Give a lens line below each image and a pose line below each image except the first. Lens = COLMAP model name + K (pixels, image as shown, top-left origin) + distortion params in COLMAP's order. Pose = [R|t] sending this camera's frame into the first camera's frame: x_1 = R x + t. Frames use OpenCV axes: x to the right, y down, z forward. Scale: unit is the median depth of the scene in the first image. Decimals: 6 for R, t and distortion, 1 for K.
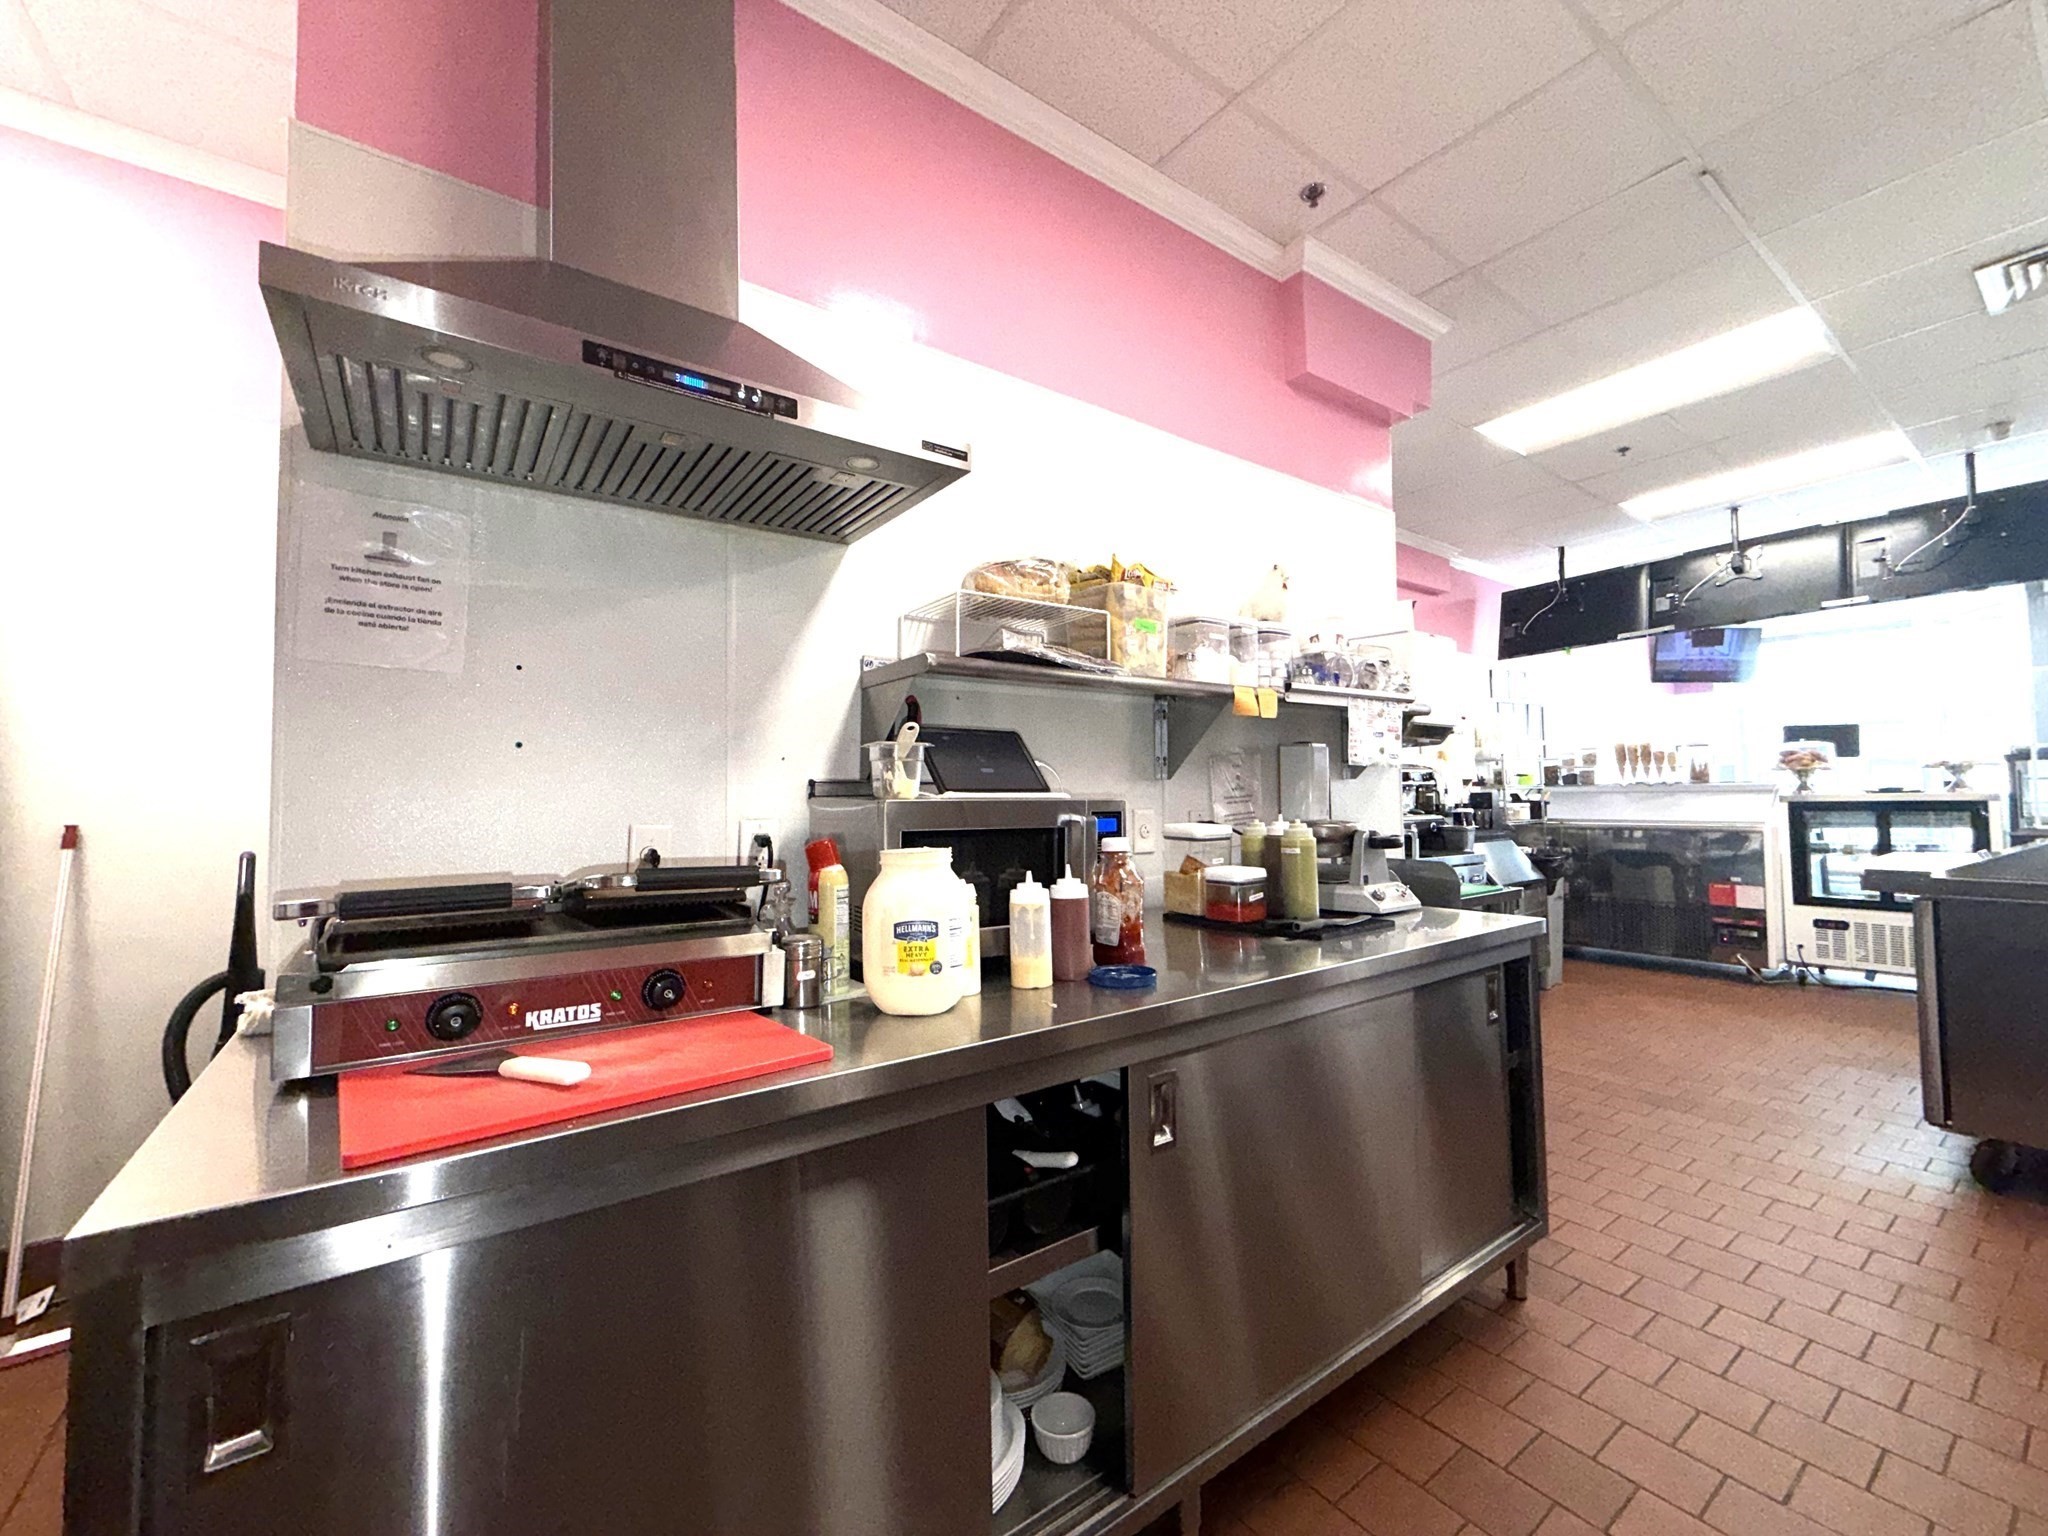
lens RADIAL K [[818.5, 0, 1023.3], [0, 818.5, 766.1], [0, 0, 1]] dist [-0.002993, 0.001217]
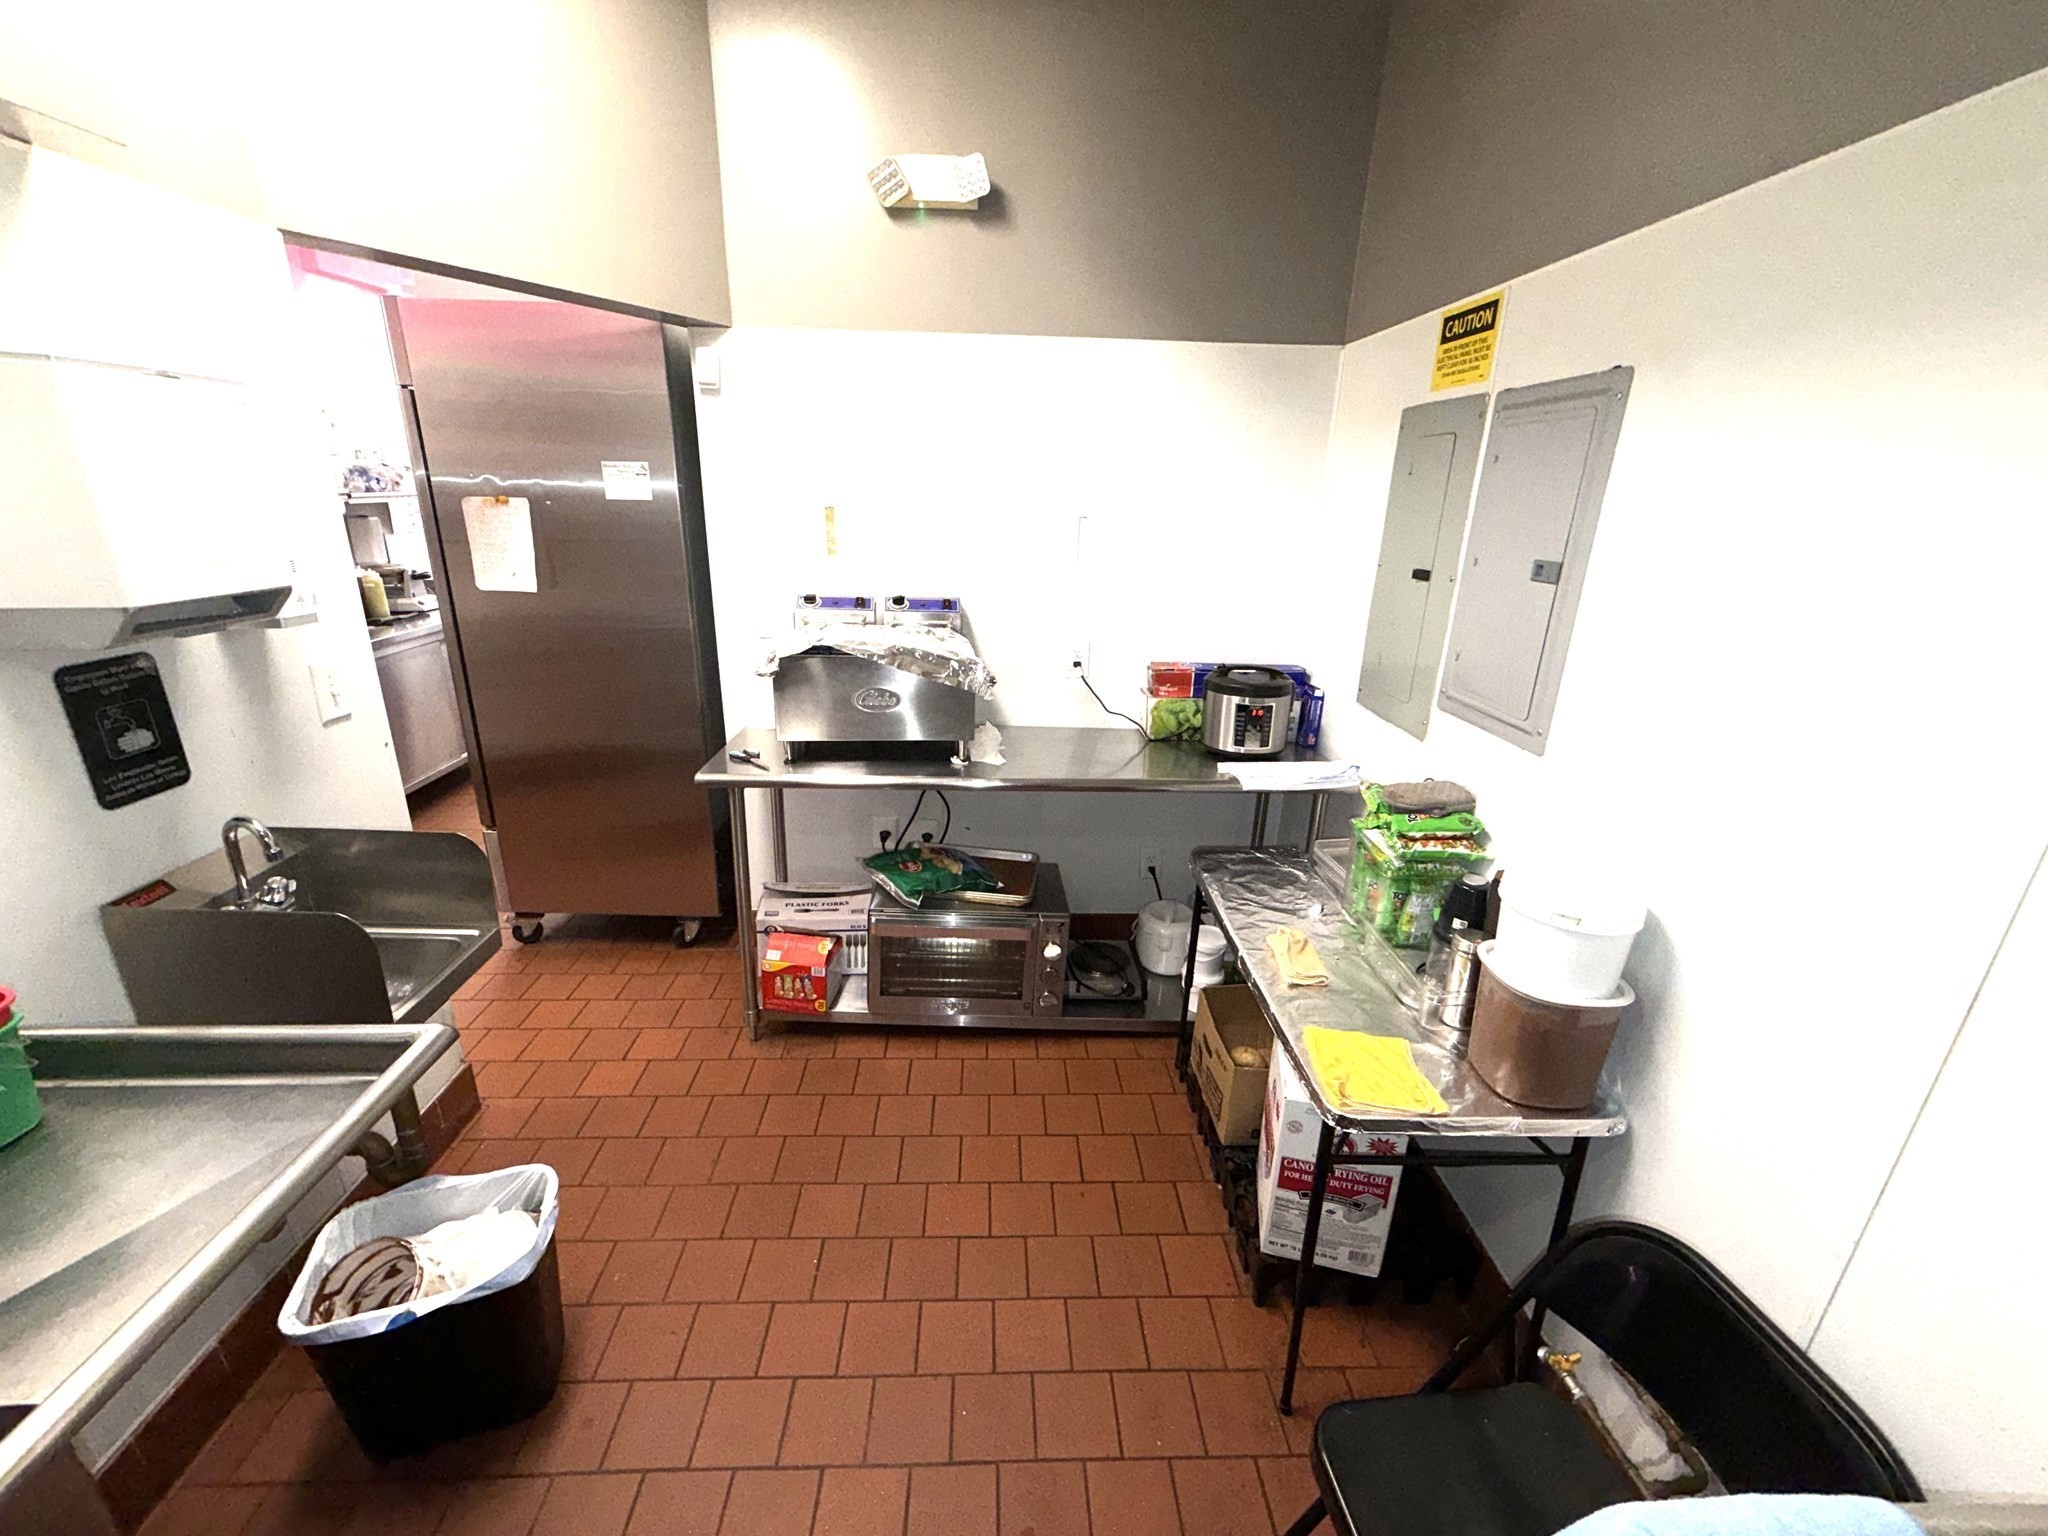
lens RADIAL K [[818.5, 0, 1023.1], [0, 818.5, 769.0], [0, 0, 1]] dist [-0.002993, 0.001217]
pose [[0.553280, -0.237764, 0.798341, -0.472465], [-0.065702, 0.942957, 0.326368, -0.216964], [-0.830400, -0.233026, 0.506098, -1.398182]]
